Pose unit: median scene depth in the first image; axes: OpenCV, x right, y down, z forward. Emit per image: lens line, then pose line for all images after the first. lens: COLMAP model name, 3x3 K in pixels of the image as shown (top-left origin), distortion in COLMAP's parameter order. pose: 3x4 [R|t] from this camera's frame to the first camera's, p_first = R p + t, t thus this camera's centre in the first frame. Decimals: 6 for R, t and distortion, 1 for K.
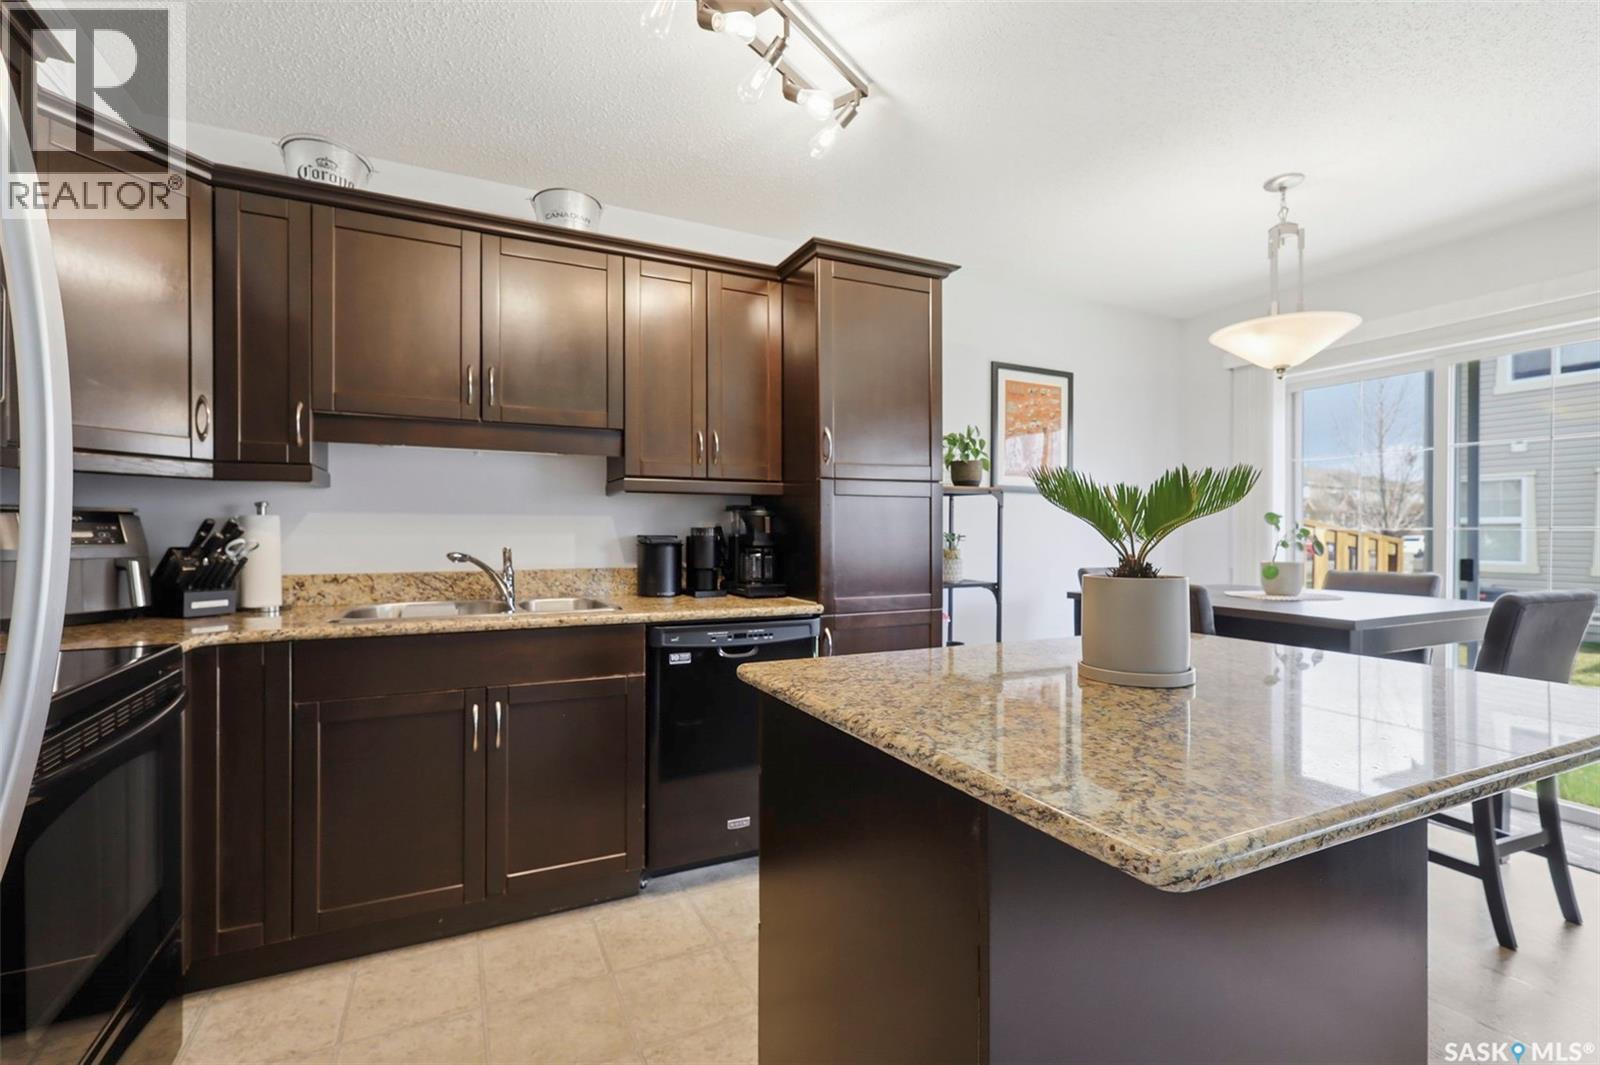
lens RADIAL K [[718.2, 0, 803.6], [0, 718.2, 539.4], [0, 0, 1]] dist [0.007094, 0.000350]
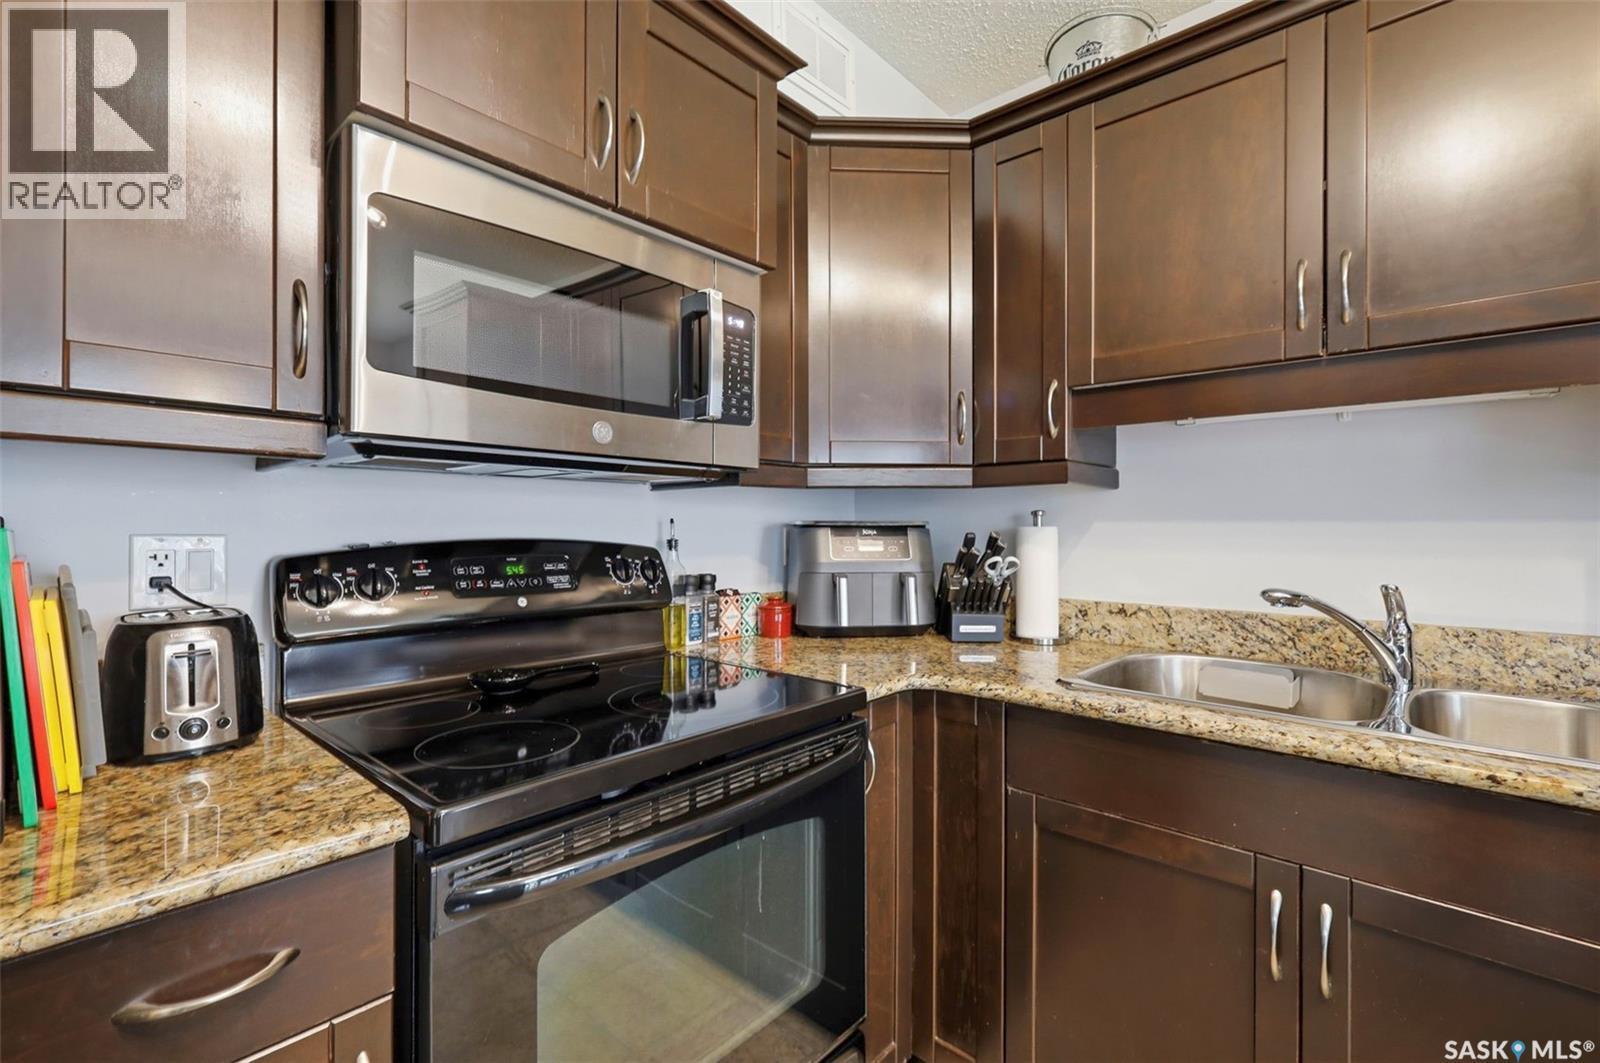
lens RADIAL K [[717.3, 0, 780.9], [0, 717.3, 521.8], [0, 0, 1]] dist [0.002725, -0.000130]
pose [[0.360708, -0.004400, -0.932668, -0.082489], [-0.011877, 0.999886, -0.009311, -0.025835], [0.932603, 0.014436, 0.360615, 0.402709]]
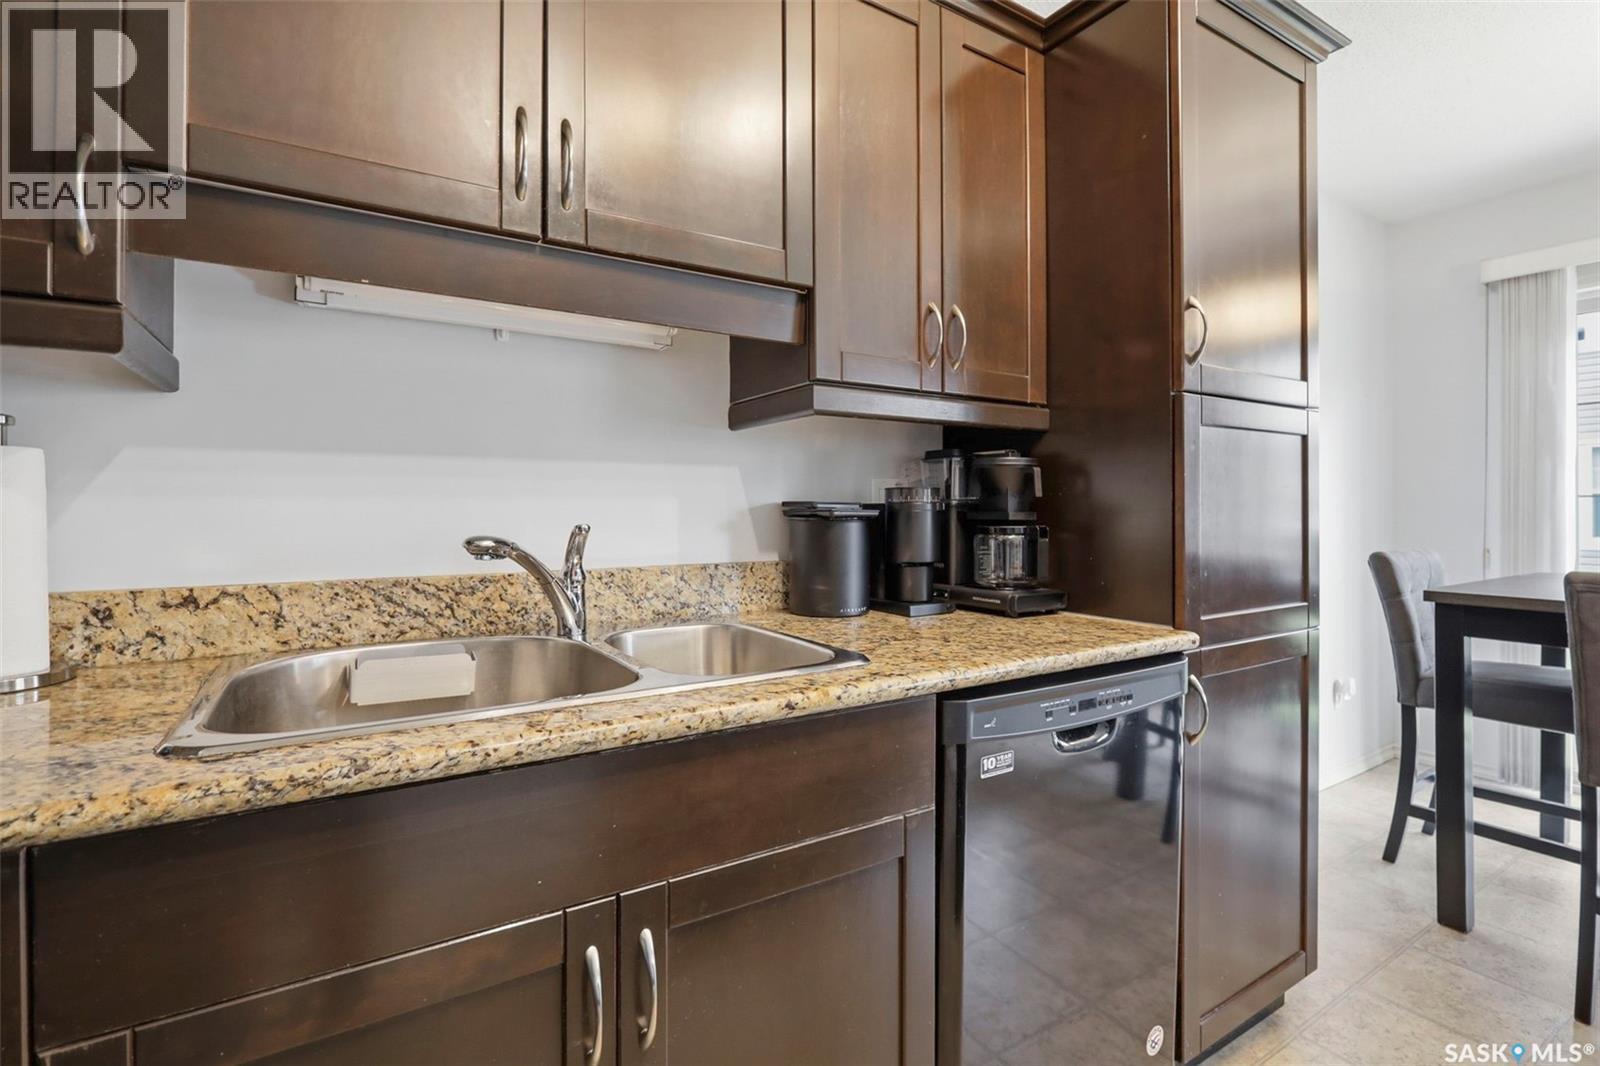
lens RADIAL K [[743.6, 0, 796.7], [0, 743.6, 520.5], [0, 0, 1]] dist [-0.002612, -0.000100]
pose [[0.994730, -0.005047, 0.102407, -0.333842], [0.004723, 0.999983, 0.003402, 0.007782], [-0.102422, -0.002900, 0.994737, 0.520707]]
